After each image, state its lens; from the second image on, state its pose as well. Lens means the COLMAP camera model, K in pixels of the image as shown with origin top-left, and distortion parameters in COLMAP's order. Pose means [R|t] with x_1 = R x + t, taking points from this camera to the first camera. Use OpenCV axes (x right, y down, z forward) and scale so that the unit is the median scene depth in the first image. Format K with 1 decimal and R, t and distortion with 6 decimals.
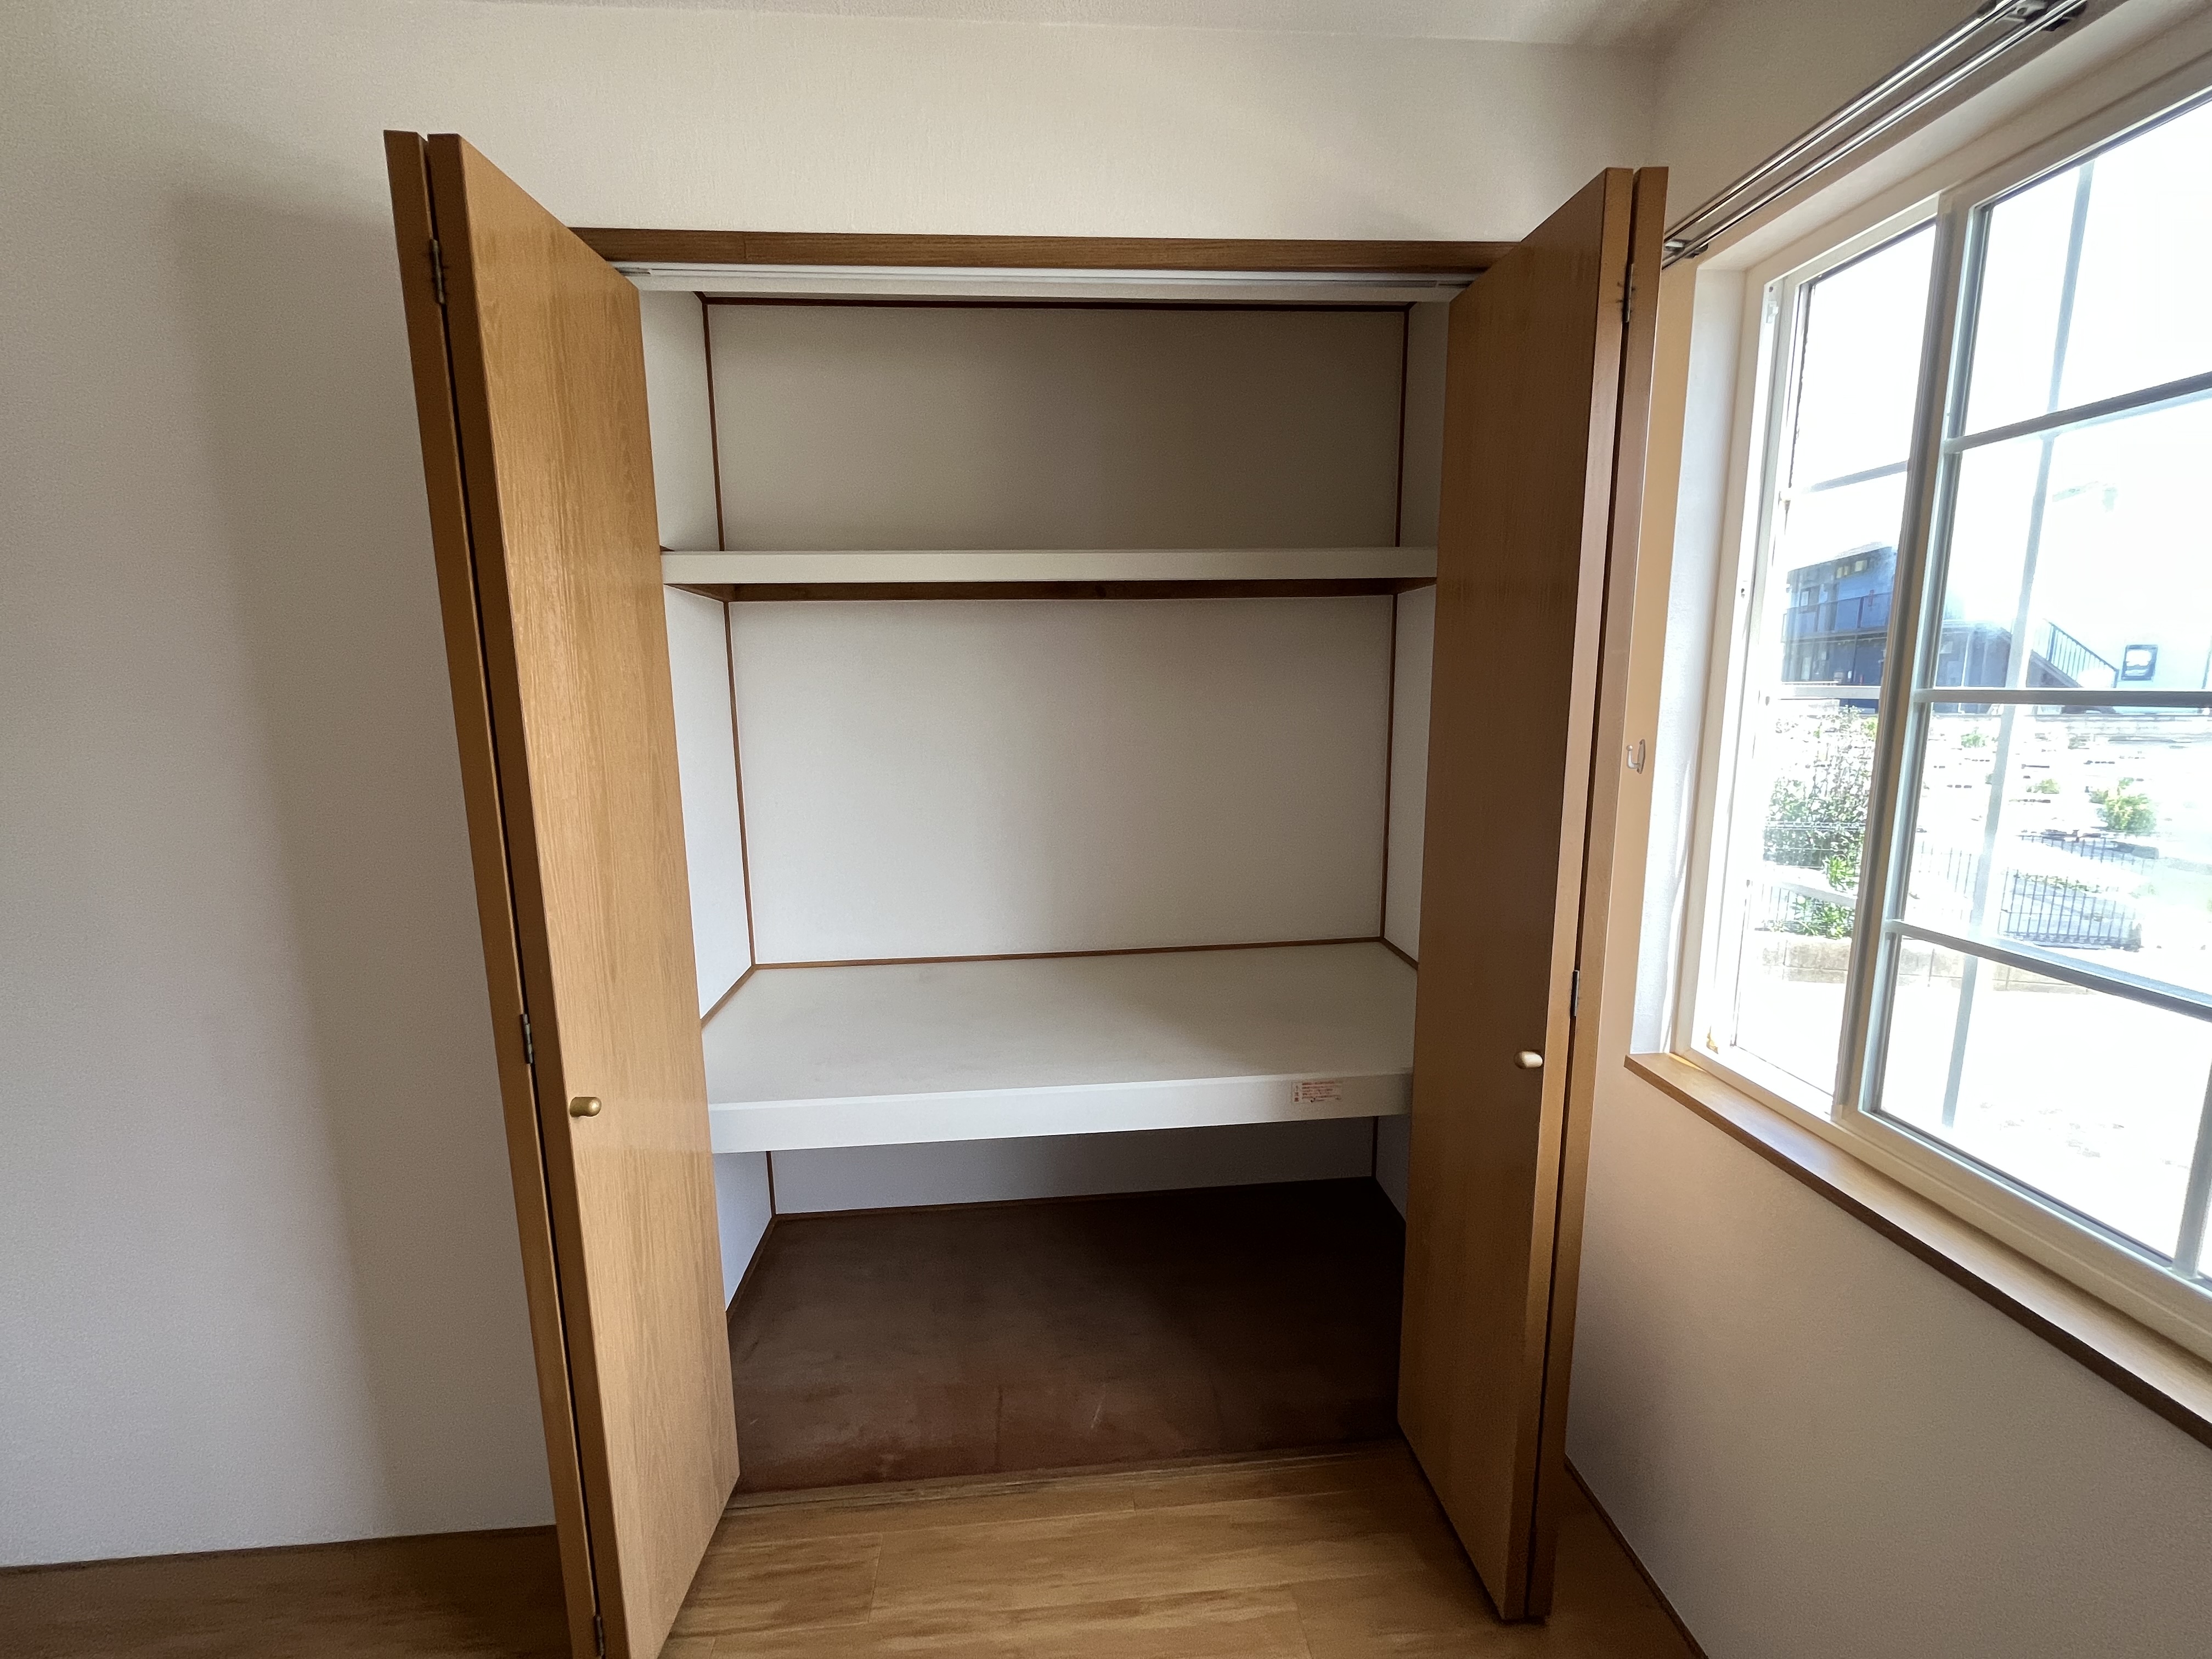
lens RADIAL K [[896.4, 0, 1092.7], [0, 896.4, 822.0], [0, 0, 1]] dist [-0.002794, -0.000090]
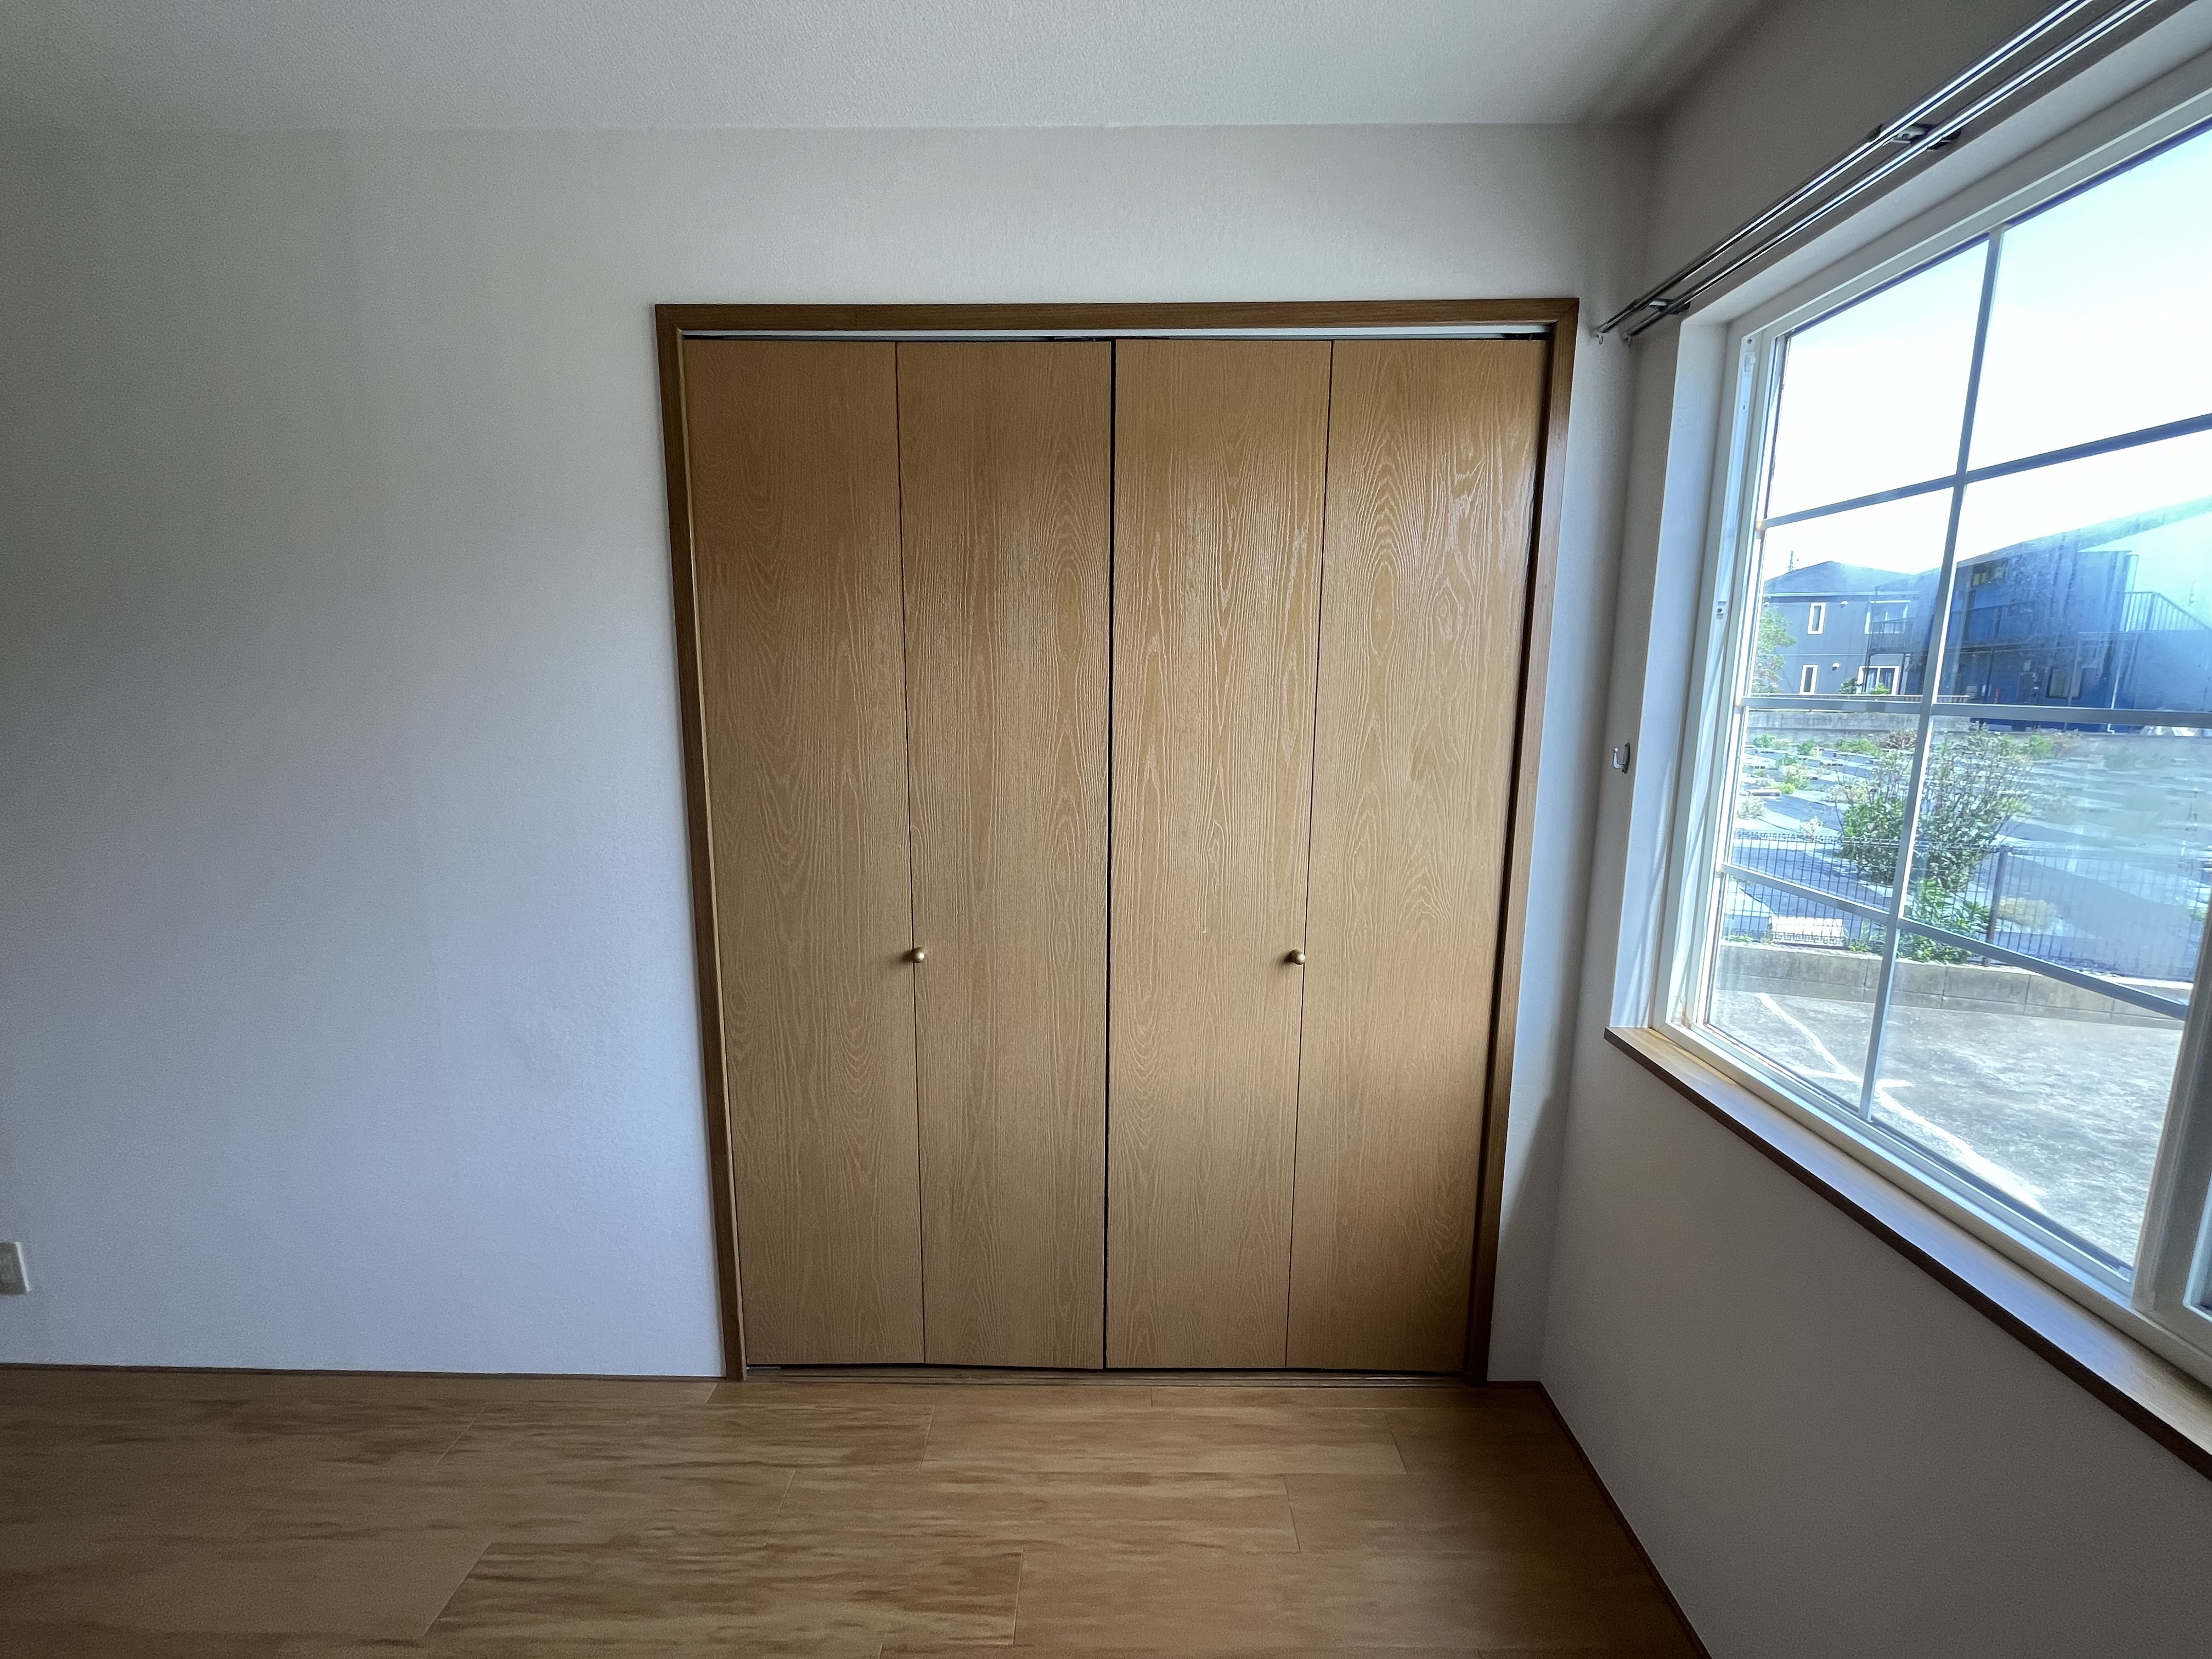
lens RADIAL K [[896.4, 0, 1095.8], [0, 896.4, 826.2], [0, 0, 1]] dist [-0.002794, -0.000090]
pose [[0.996279, 0.032586, -0.079791, 0.048480], [-0.032036, 0.999453, 0.008161, 0.022702], [0.080013, -0.005574, 0.996778, -0.159958]]
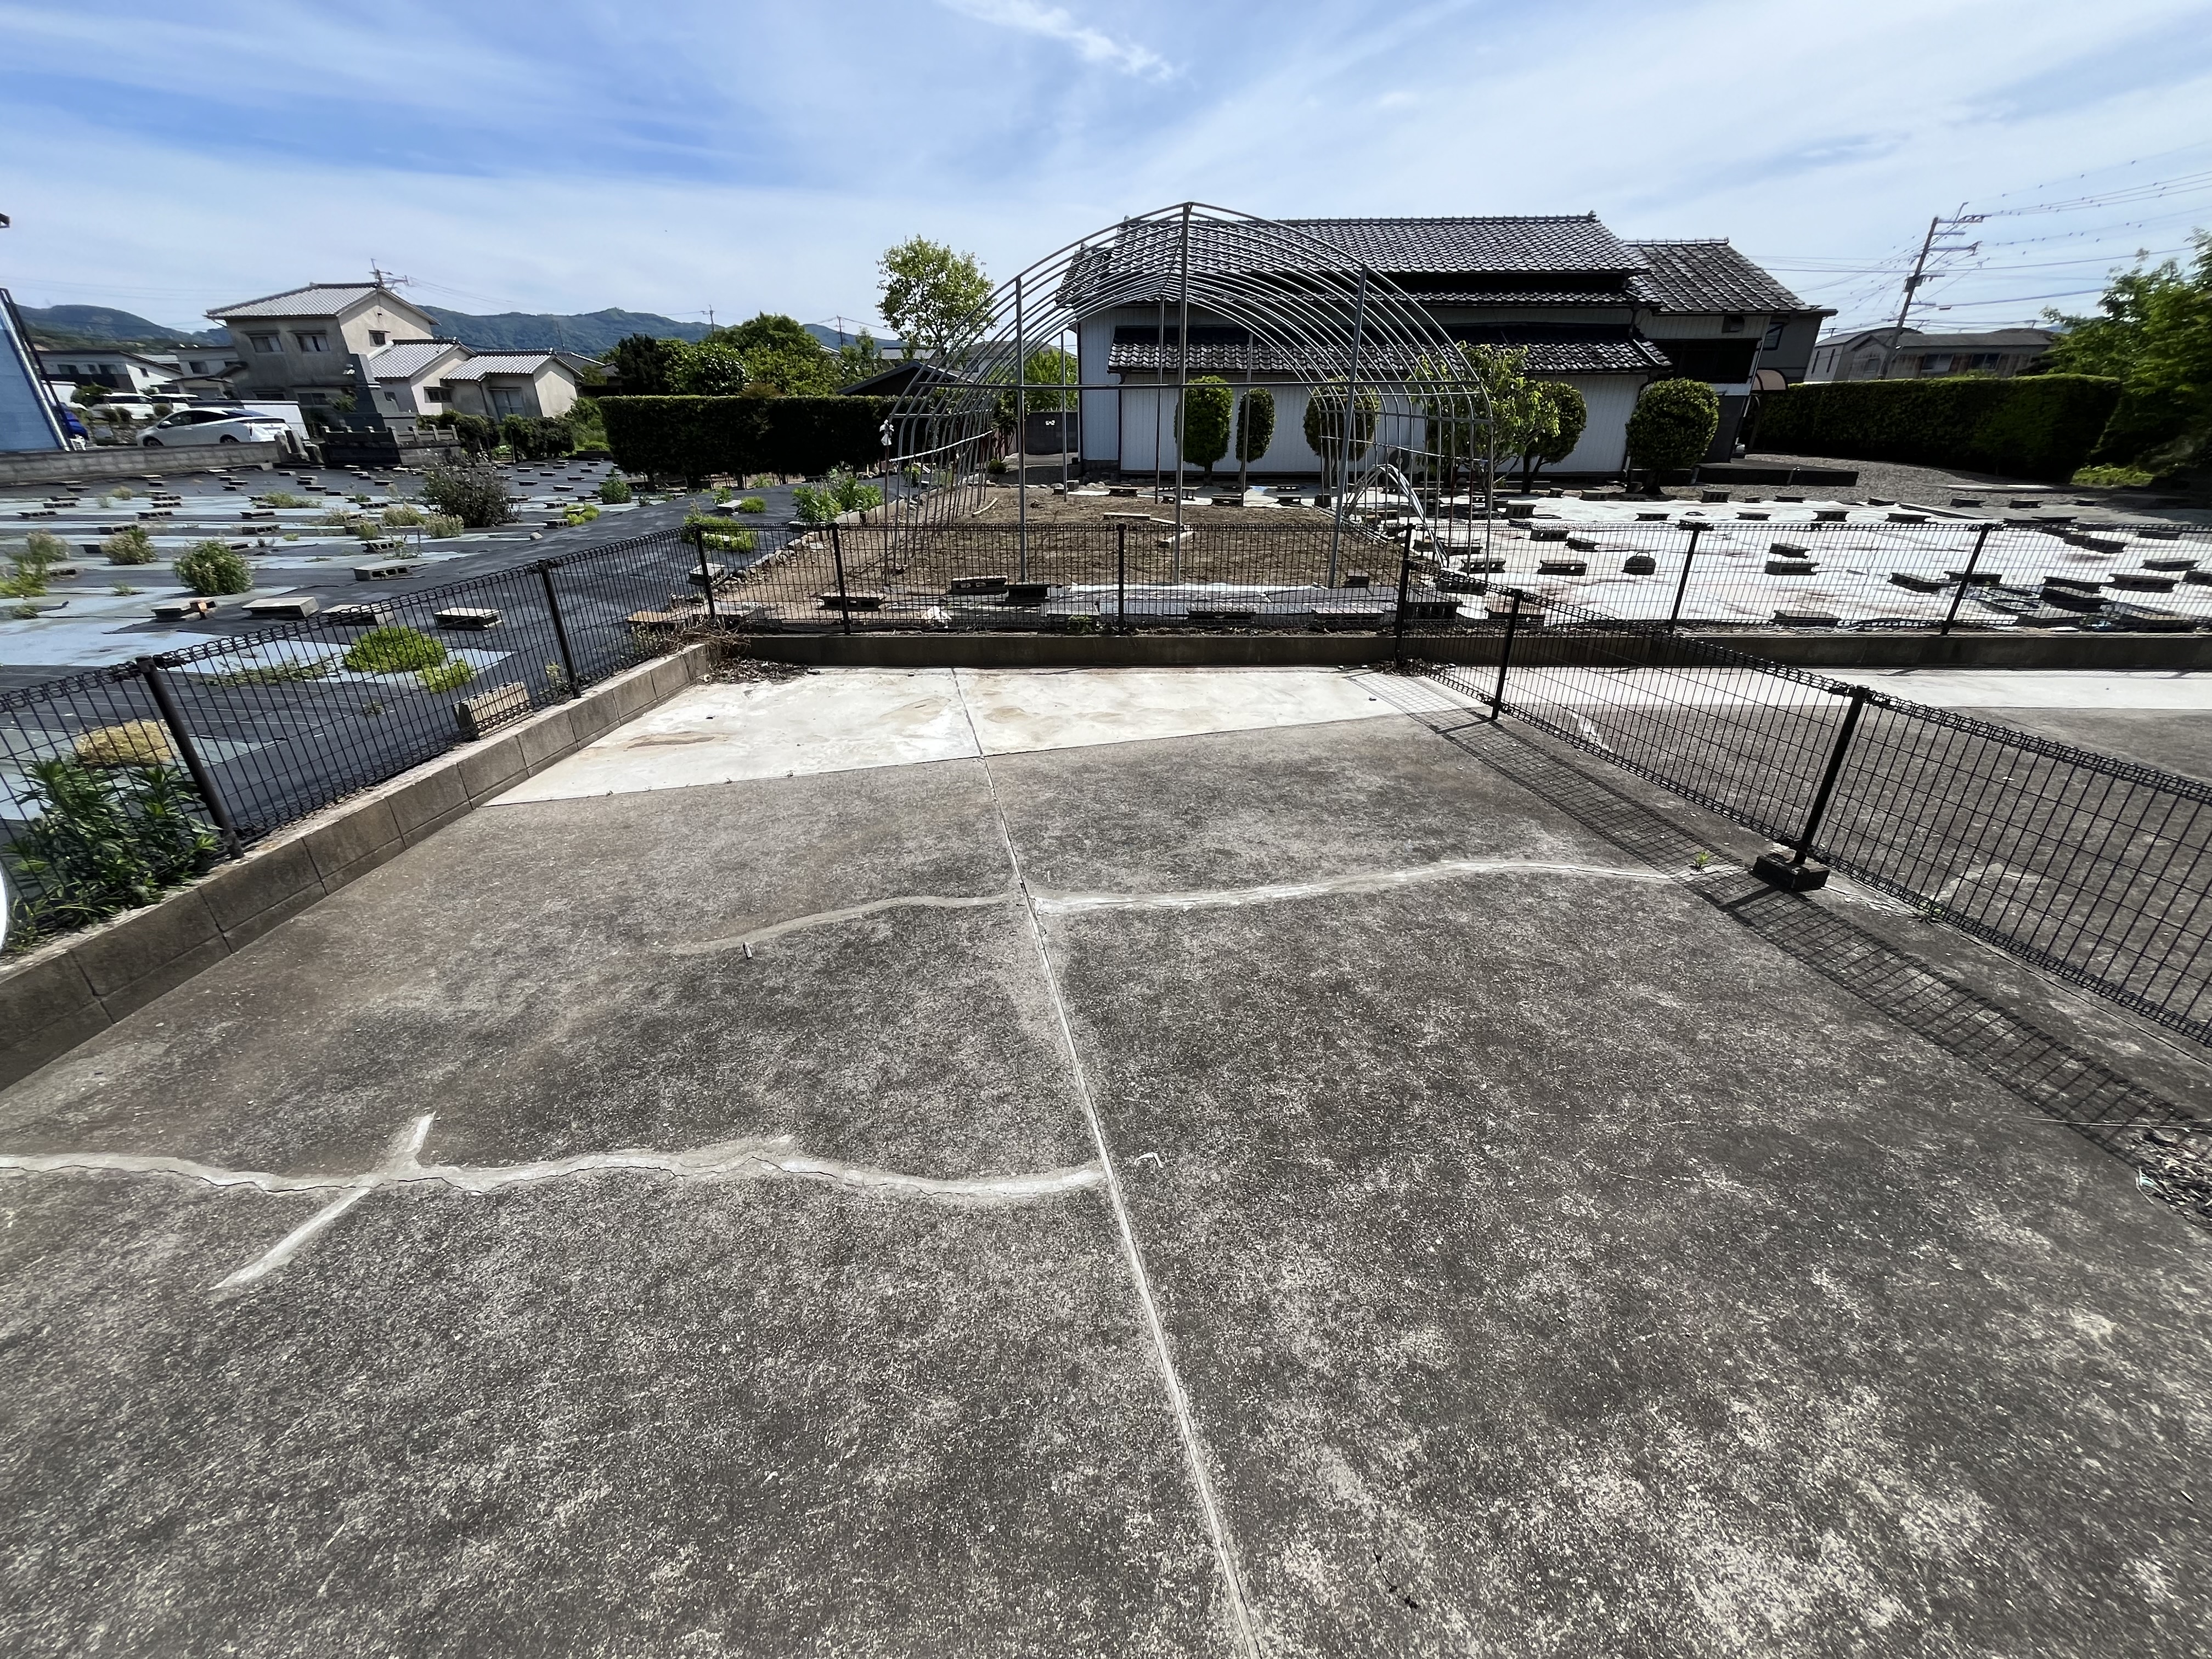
lens RADIAL K [[896.4, 0, 1105.6], [0, 896.4, 814.9], [0, 0, 1]] dist [-0.002794, -0.000090]
pose [[-0.176310, -0.404646, 0.897316, 1.080491], [0.159724, 0.887755, 0.431717, -0.196382], [-0.971289, 0.219439, -0.091888, 1.871319]]
